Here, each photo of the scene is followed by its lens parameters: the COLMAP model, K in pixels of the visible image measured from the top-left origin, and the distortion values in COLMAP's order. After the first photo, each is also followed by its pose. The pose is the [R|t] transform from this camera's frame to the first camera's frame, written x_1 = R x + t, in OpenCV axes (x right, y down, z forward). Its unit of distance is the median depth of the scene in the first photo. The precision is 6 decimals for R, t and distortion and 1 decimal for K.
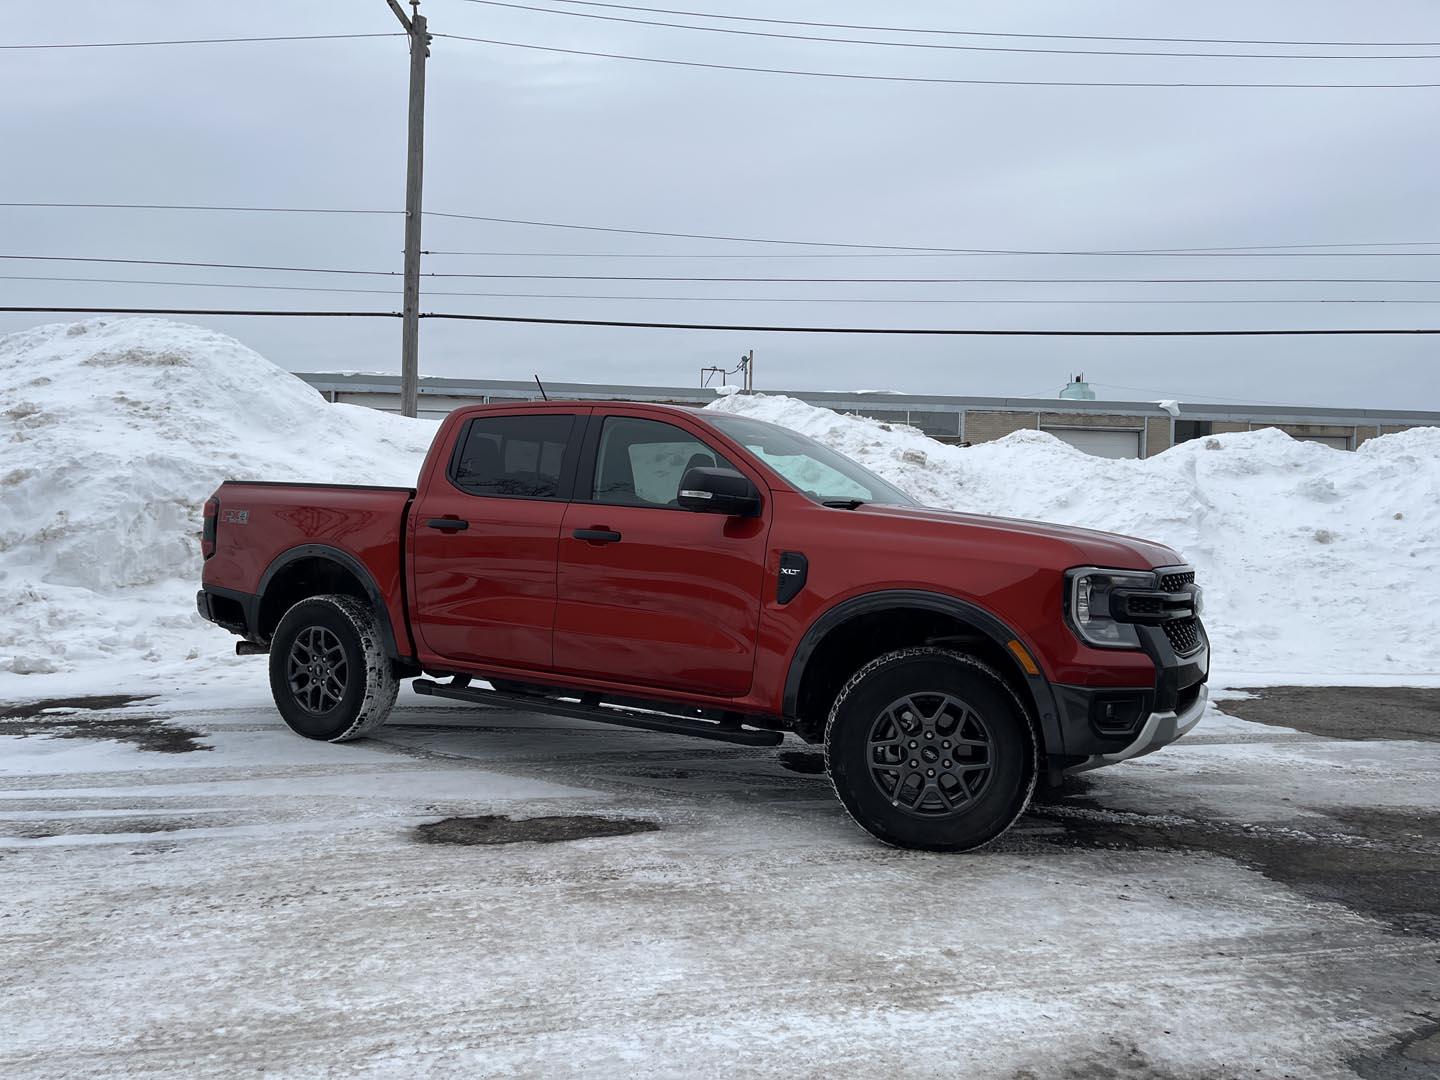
lens RADIAL K [[1086.3, 0, 718.4], [0, 1086.3, 549.4], [0, 0, 1]] dist [0.072952, -0.093374]
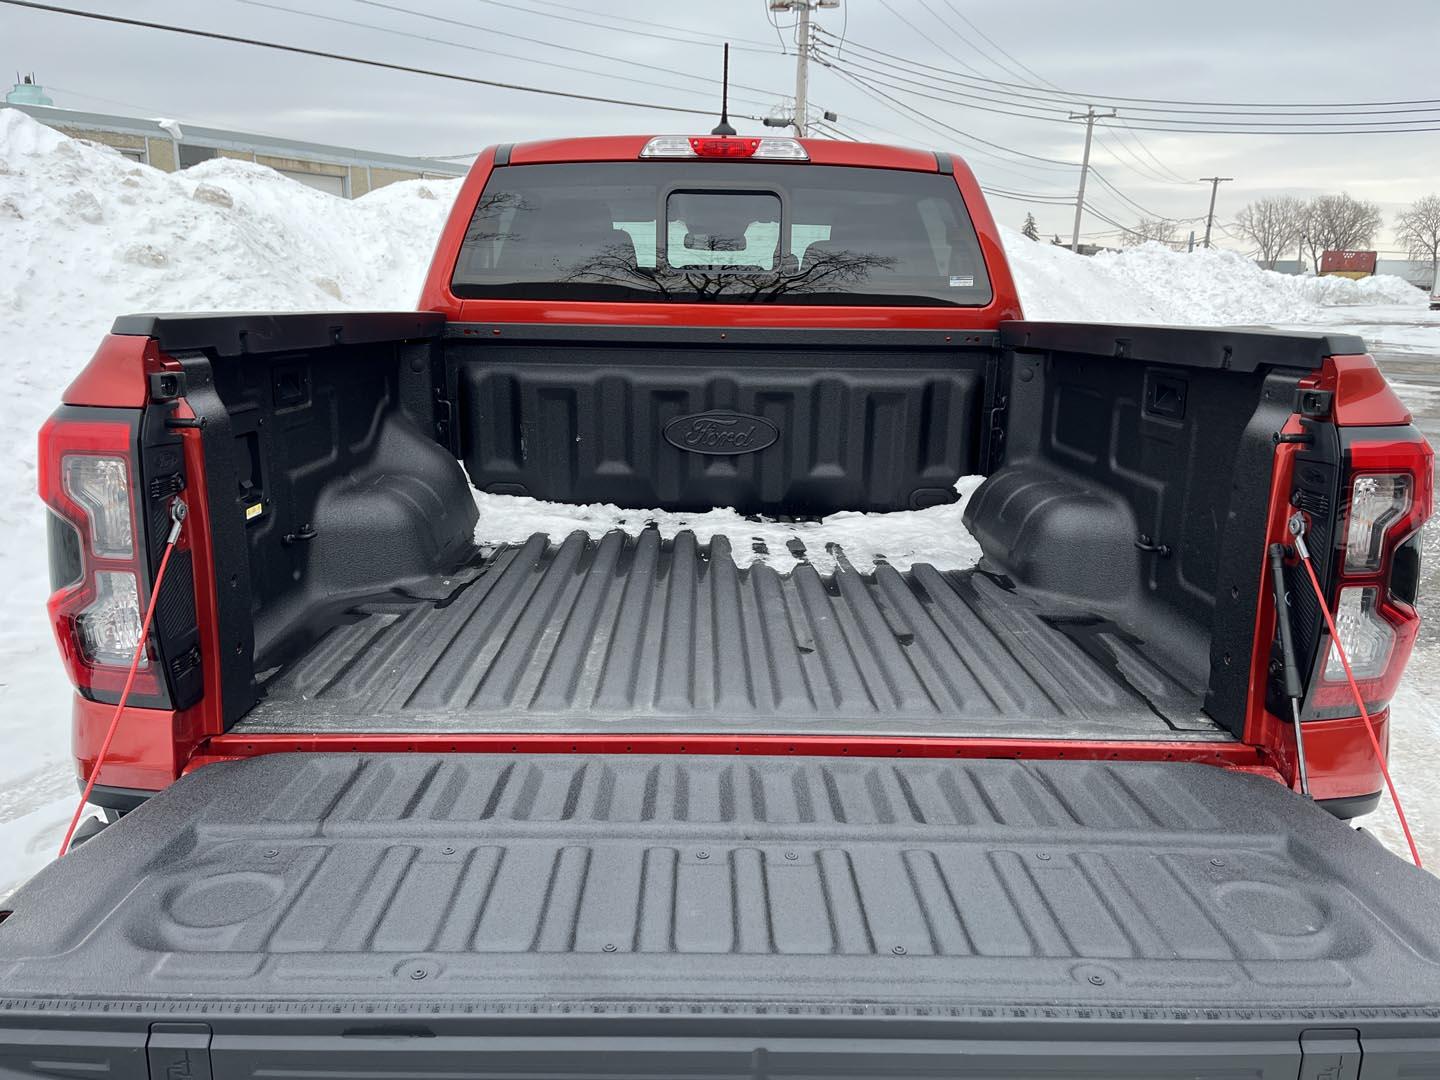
lens RADIAL K [[1086.3, 0, 720.2], [0, 1086.3, 544.3], [0, 0, 1]] dist [0.072952, -0.093374]
pose [[0.591063, -0.201368, 0.781086, -0.376124], [0.014749, 0.970874, 0.239135, -0.044745], [-0.806490, -0.129824, 0.576818, 0.398424]]
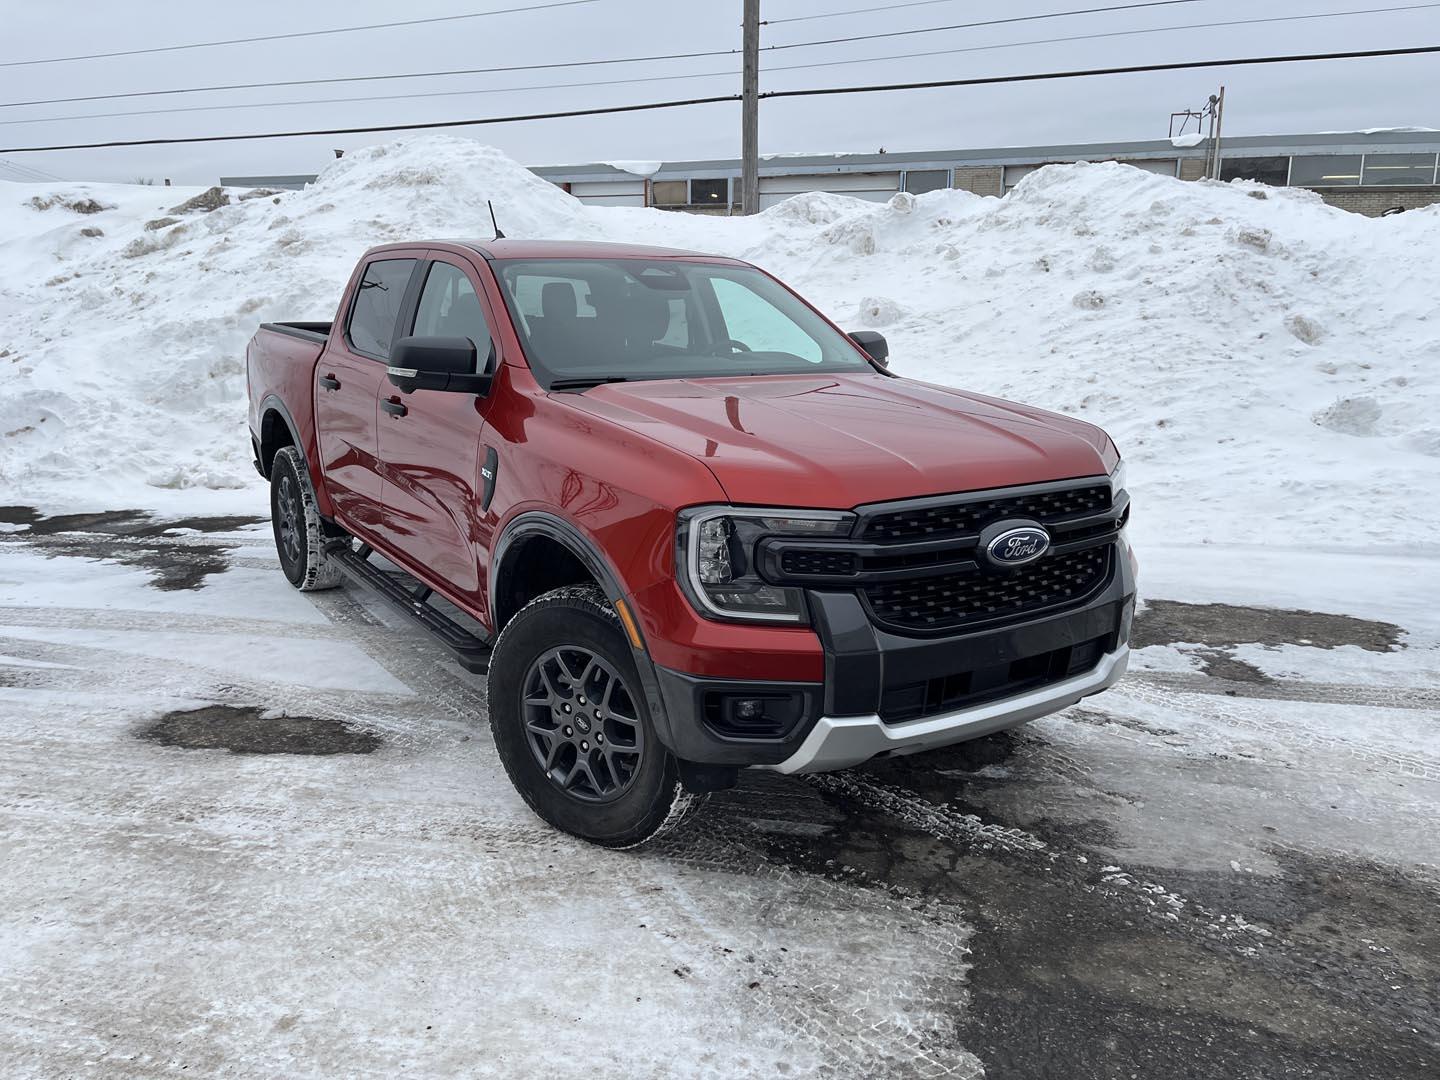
lens RADIAL K [[1086.3, 0, 714.4], [0, 1086.3, 542.3], [0, 0, 1]] dist [0.072952, -0.093374]
pose [[0.901003, 0.076677, -0.426983, 0.282674], [0.007849, 0.981213, 0.192768, -0.041655], [0.433742, -0.177035, 0.883474, 0.177018]]
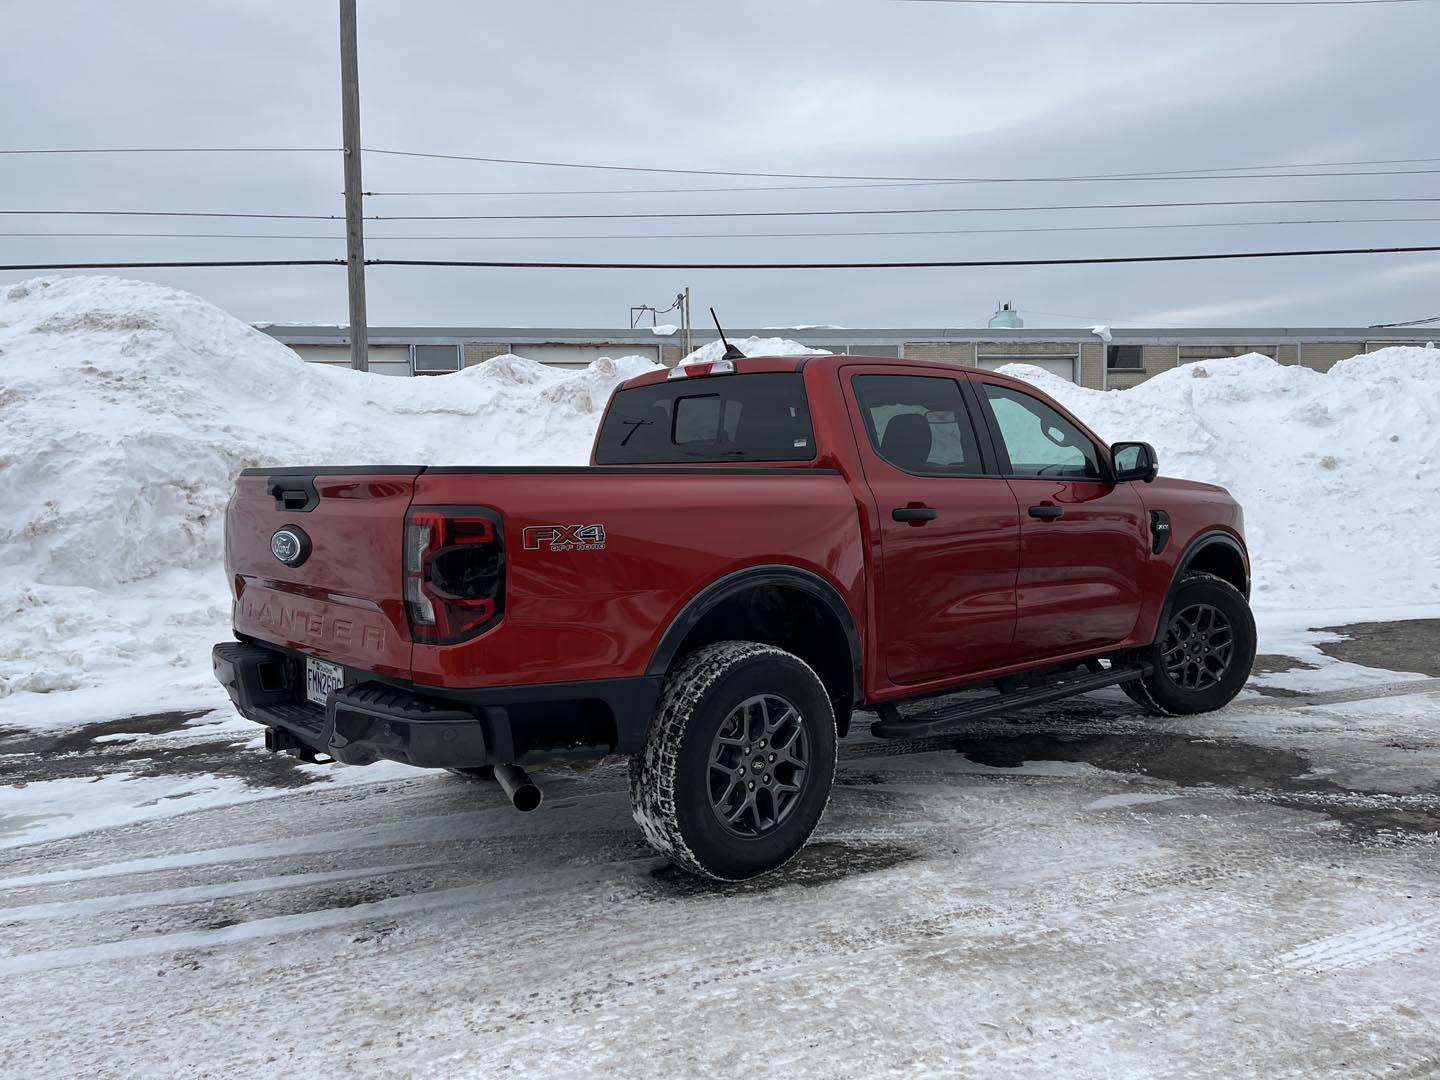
lens RADIAL K [[1086.3, 0, 716.8], [0, 1086.3, 545.1], [0, 0, 1]] dist [0.072952, -0.093374]
pose [[0.995649, -0.048561, 0.079530, -0.135792], [0.044277, 0.997516, 0.054780, -0.025064], [-0.081992, -0.051020, 0.995326, 0.071391]]
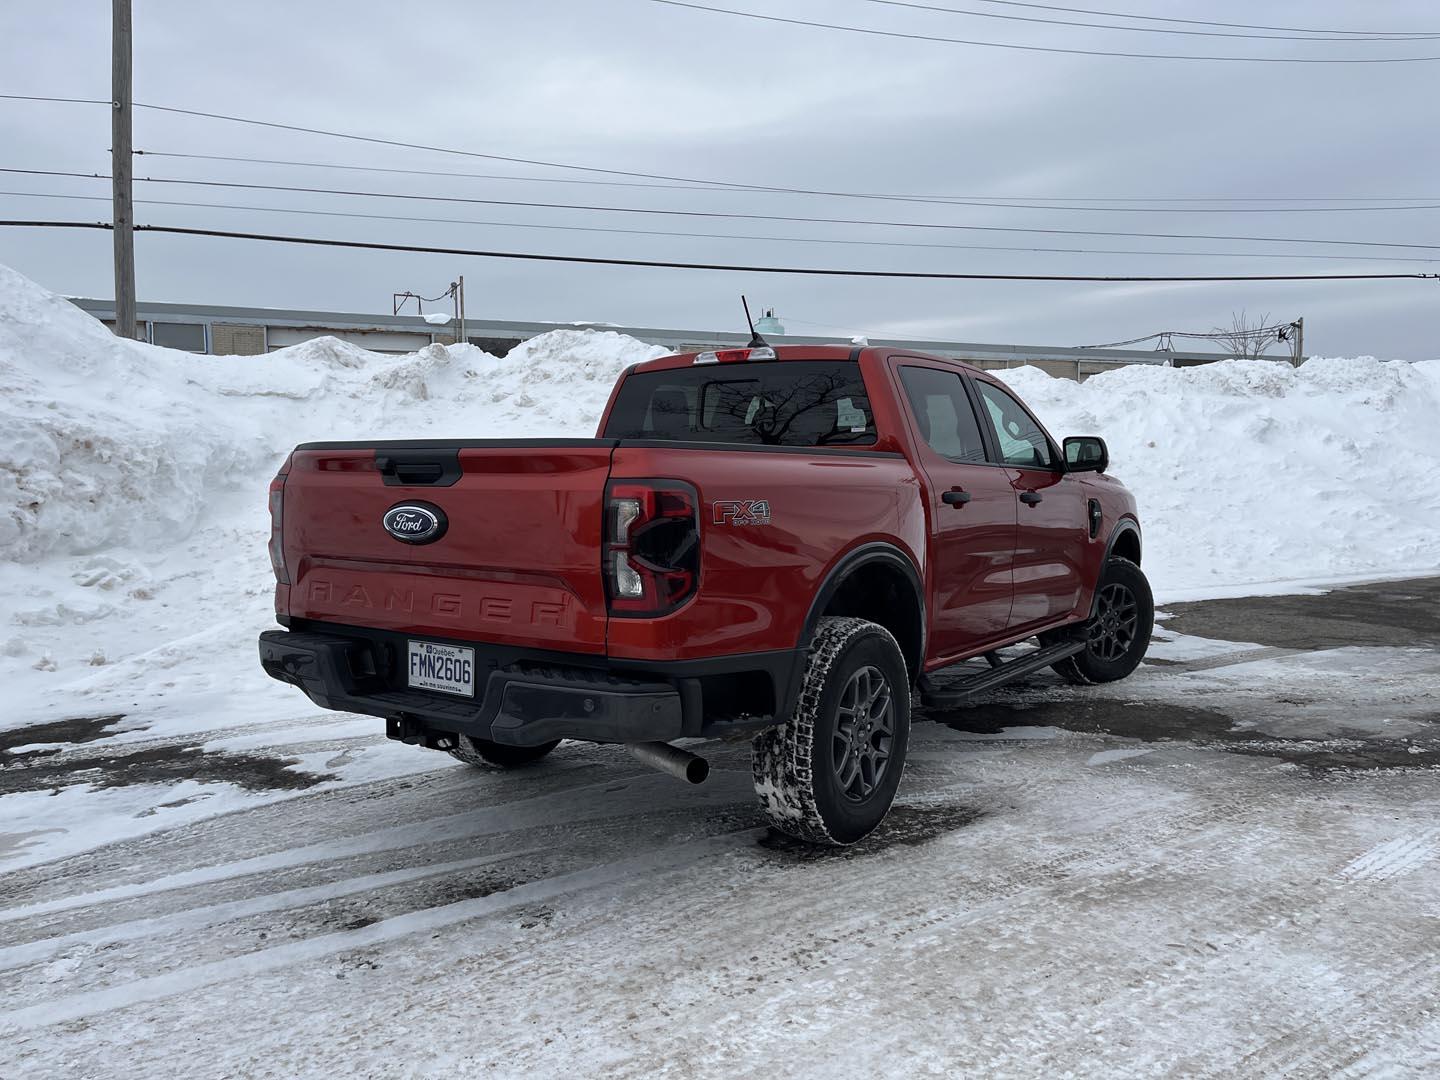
lens RADIAL K [[1086.3, 0, 723.6], [0, 1086.3, 546.2], [0, 0, 1]] dist [0.072952, -0.093374]
pose [[0.947654, -0.051889, 0.315053, -0.276684], [0.032691, 0.997289, 0.065920, -0.023091], [-0.317620, -0.052170, 0.946782, 0.088677]]
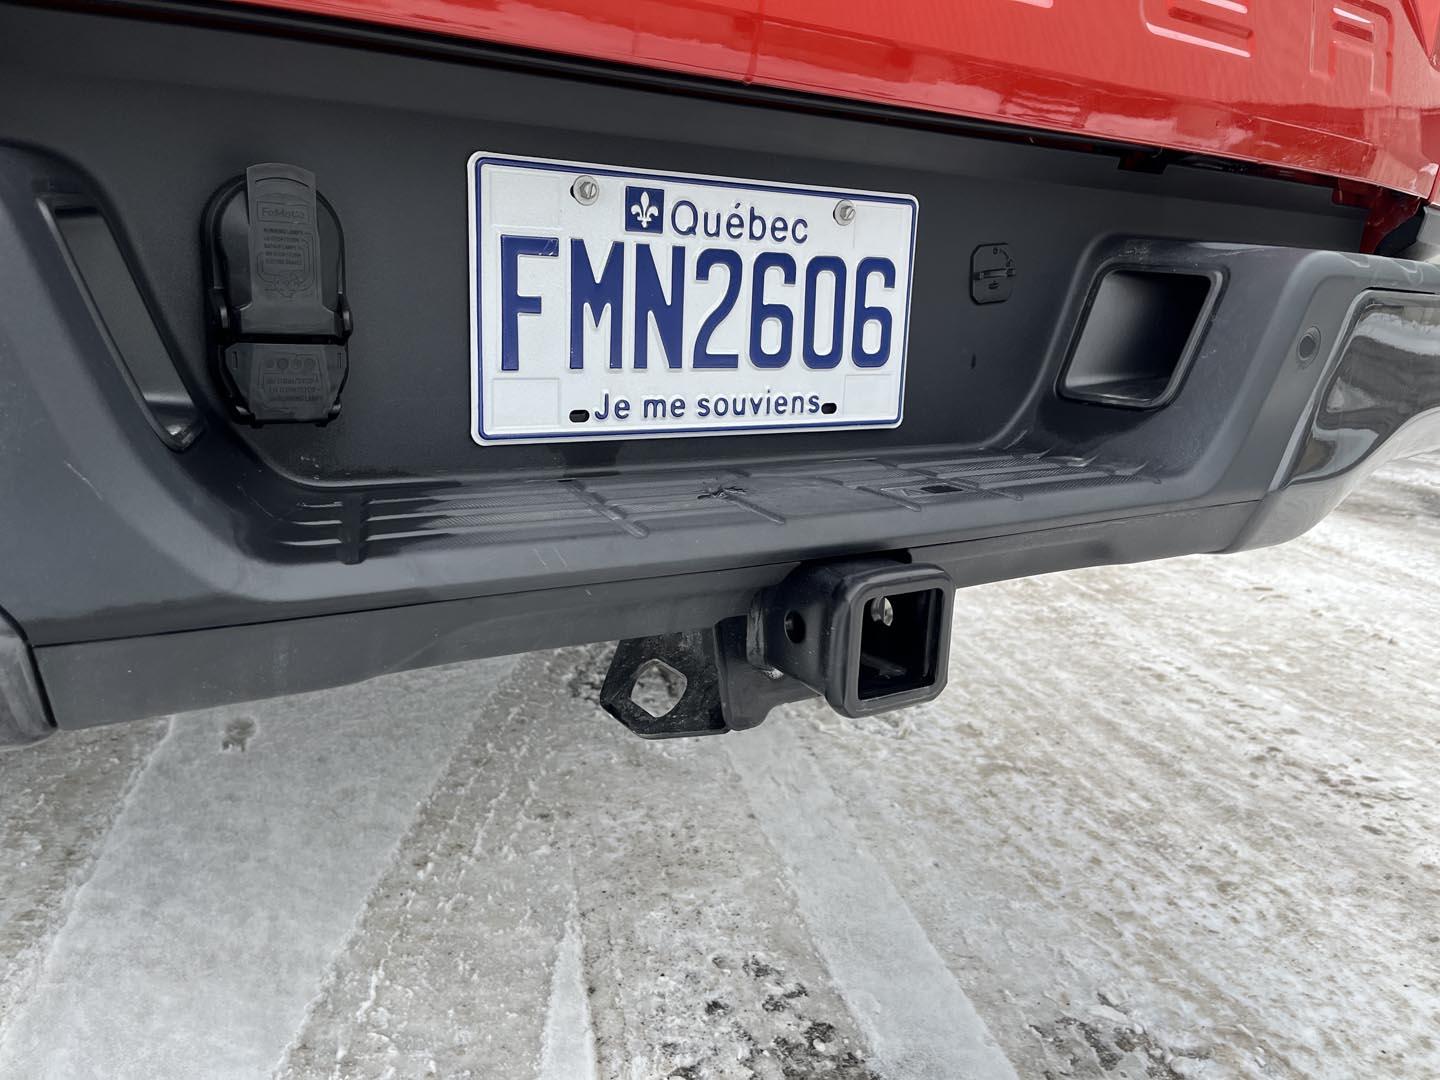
lens RADIAL K [[1086.3, 0, 728.8], [0, 1086.3, 535.0], [0, 0, 1]] dist [0.072952, -0.093374]
pose [[0.077610, -0.266031, 0.960835, -0.328161], [-0.033561, 0.962499, 0.269202, 0.037479], [-0.996419, -0.053139, 0.065771, 0.482287]]
